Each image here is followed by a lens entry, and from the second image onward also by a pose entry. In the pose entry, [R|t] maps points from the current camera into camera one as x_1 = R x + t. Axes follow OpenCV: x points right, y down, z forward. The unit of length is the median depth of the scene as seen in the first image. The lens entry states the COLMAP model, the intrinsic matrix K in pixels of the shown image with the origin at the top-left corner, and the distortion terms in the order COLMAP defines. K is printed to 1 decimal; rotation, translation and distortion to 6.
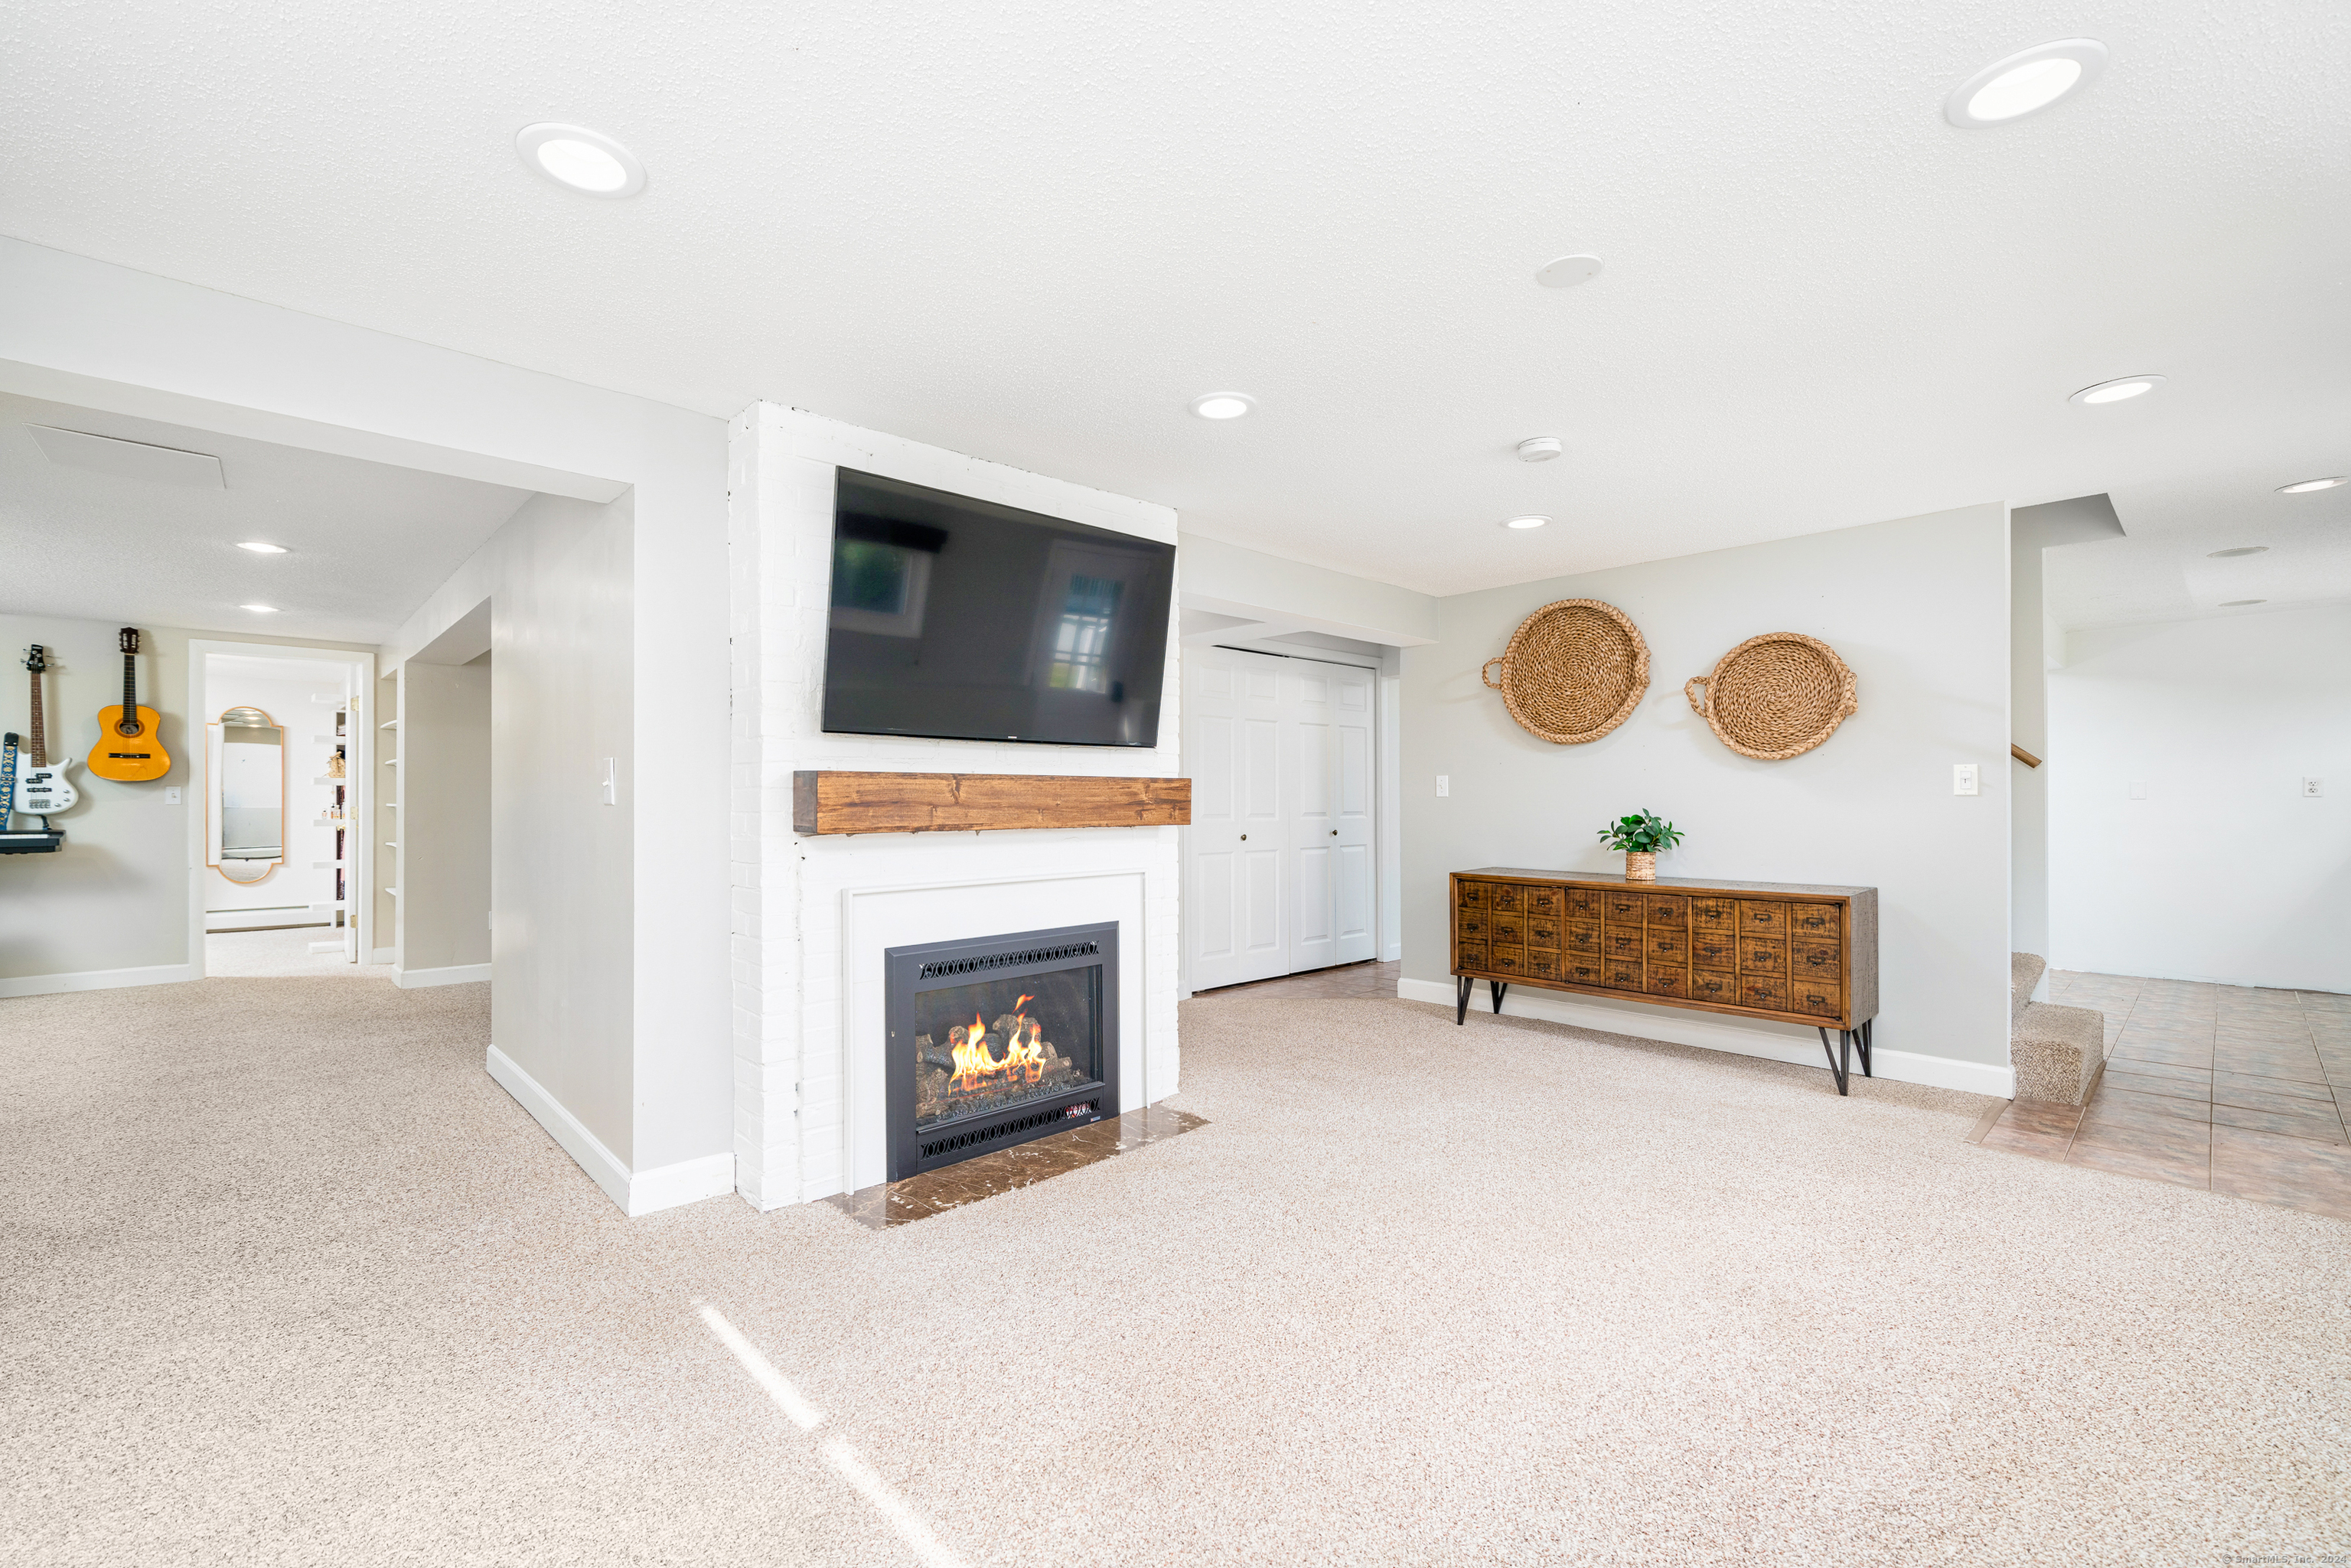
lens RADIAL K [[1016.9, 0, 1175.5], [0, 1016.9, 784.0], [0, 0, 1]] dist [-0.001220, -0.000033]
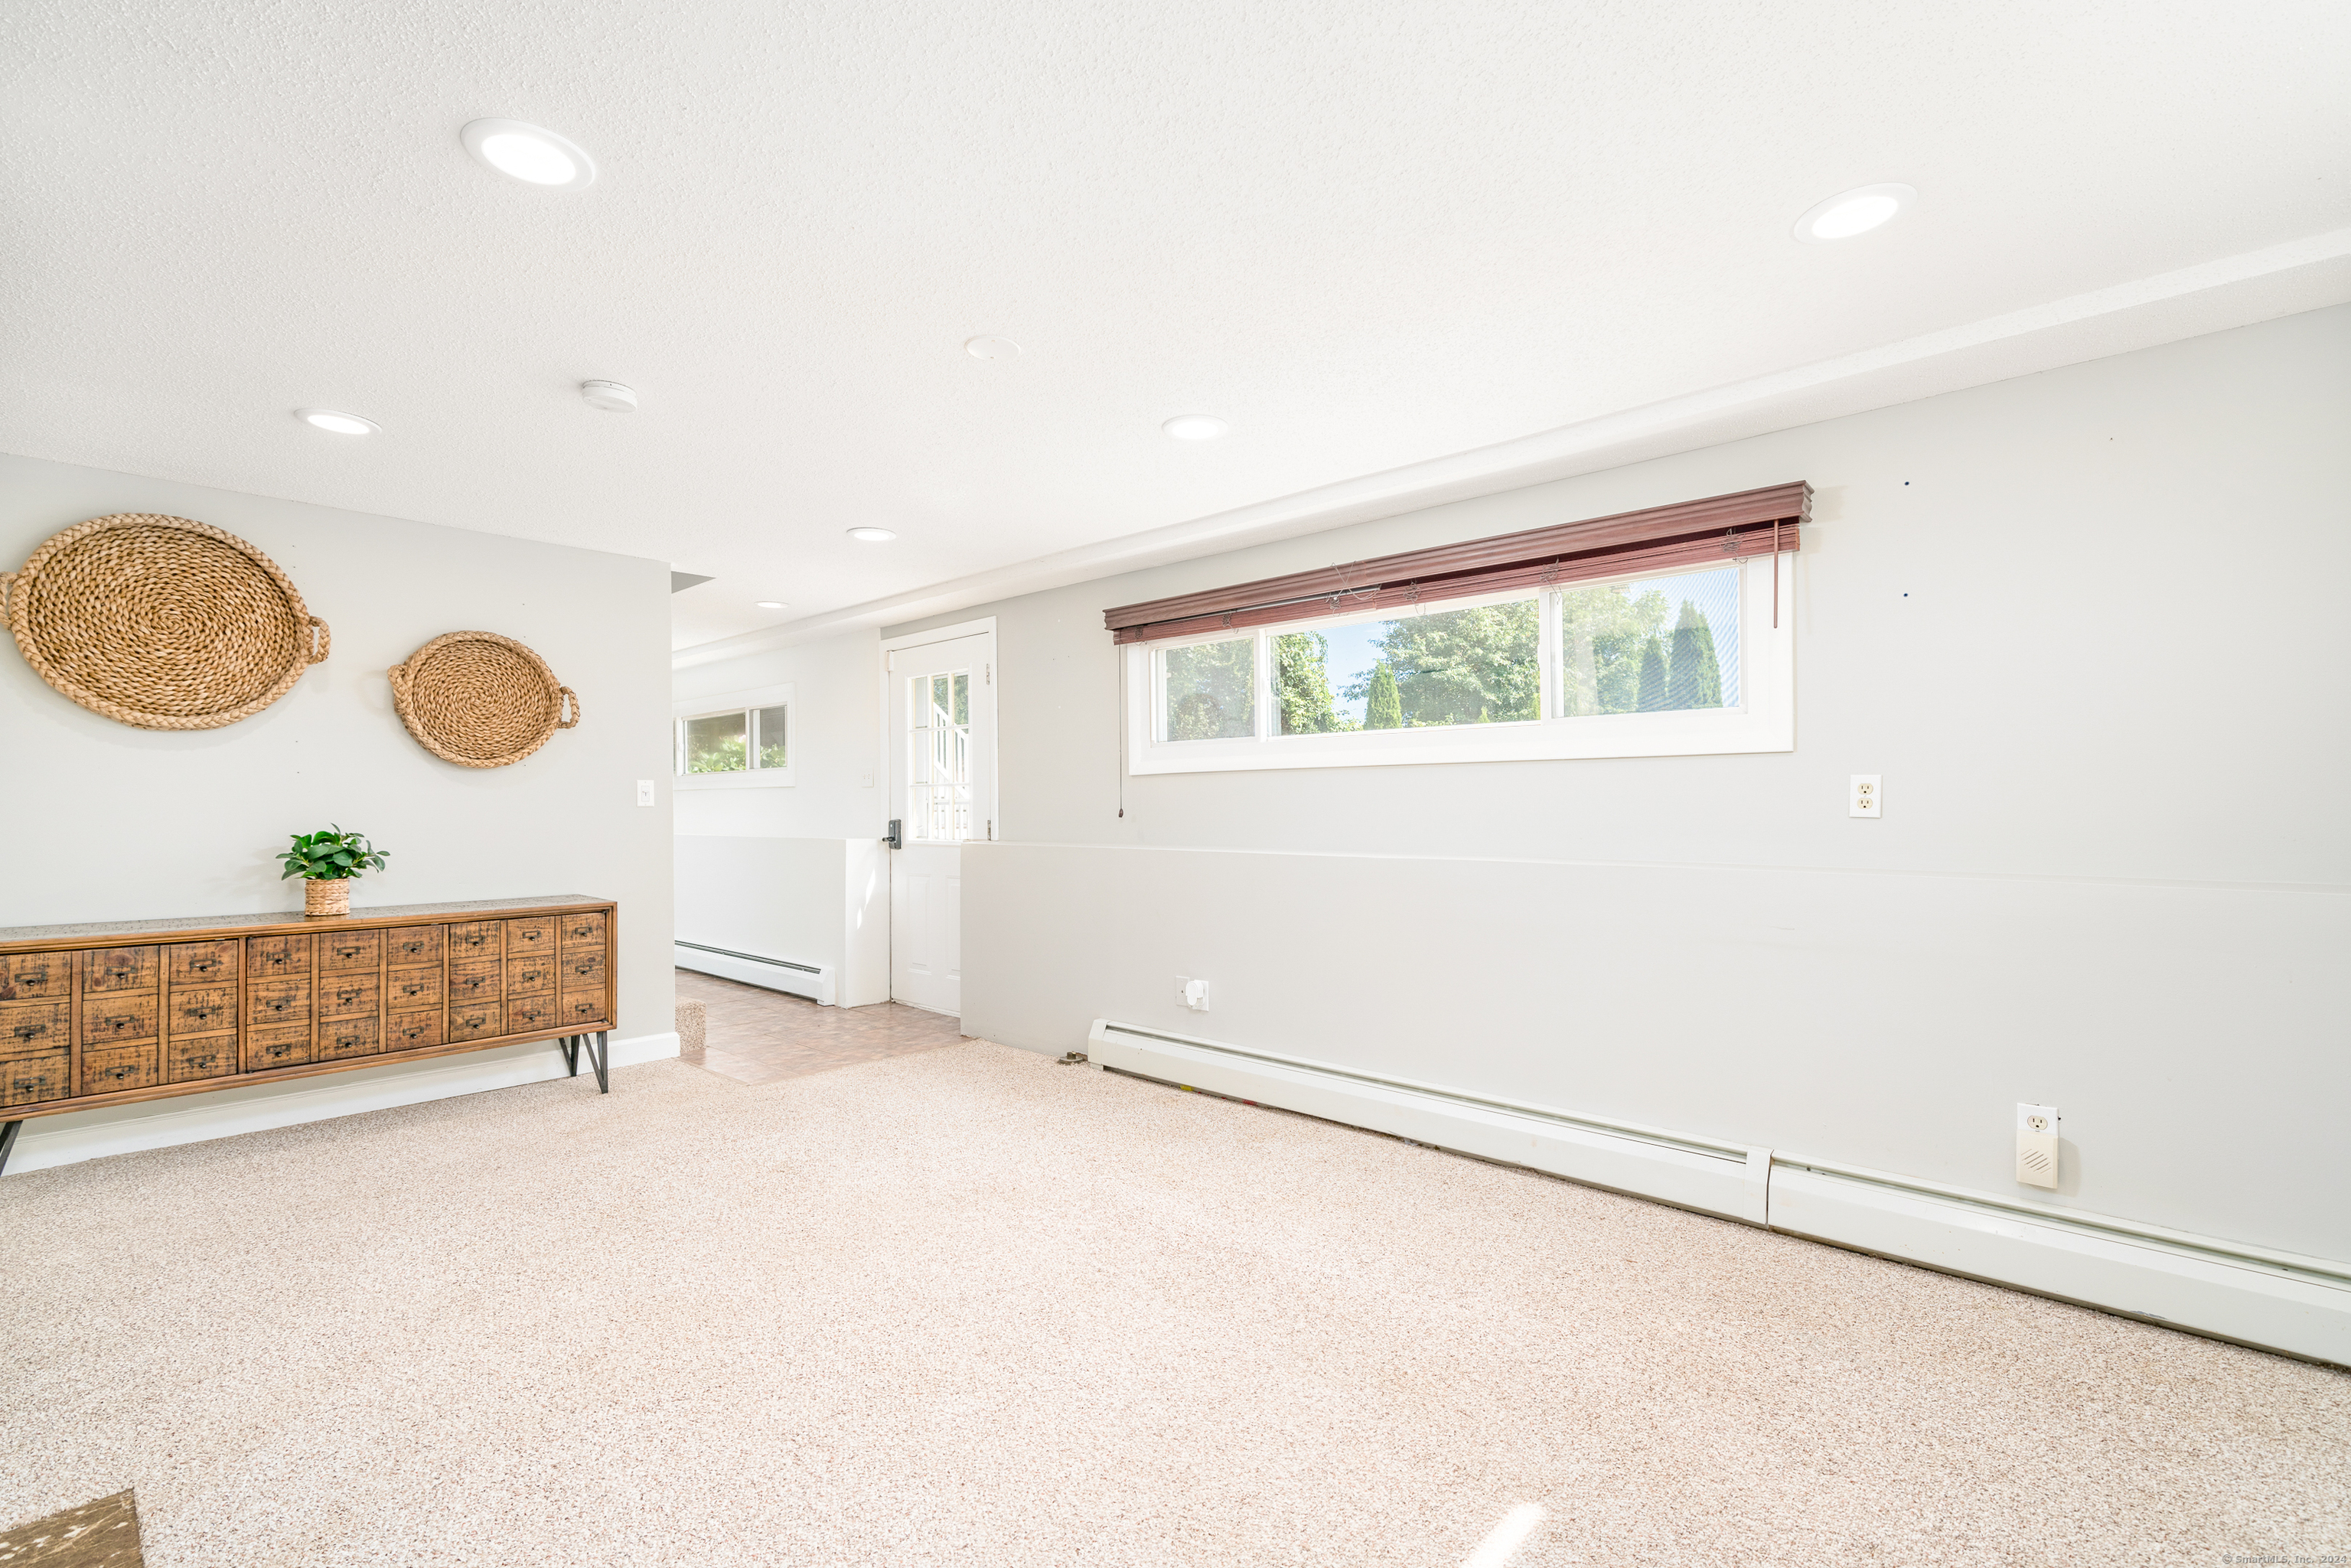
lens RADIAL K [[1012.5, 0, 1171.0], [0, 1012.5, 803.3], [0, 0, 1]] dist [-0.000243, 0.000212]
pose [[-0.074316, 0.007182, 0.997209, -0.392078], [-0.009260, 0.999926, -0.007892, 0.010065], [-0.997192, -0.009820, -0.074244, 0.457706]]
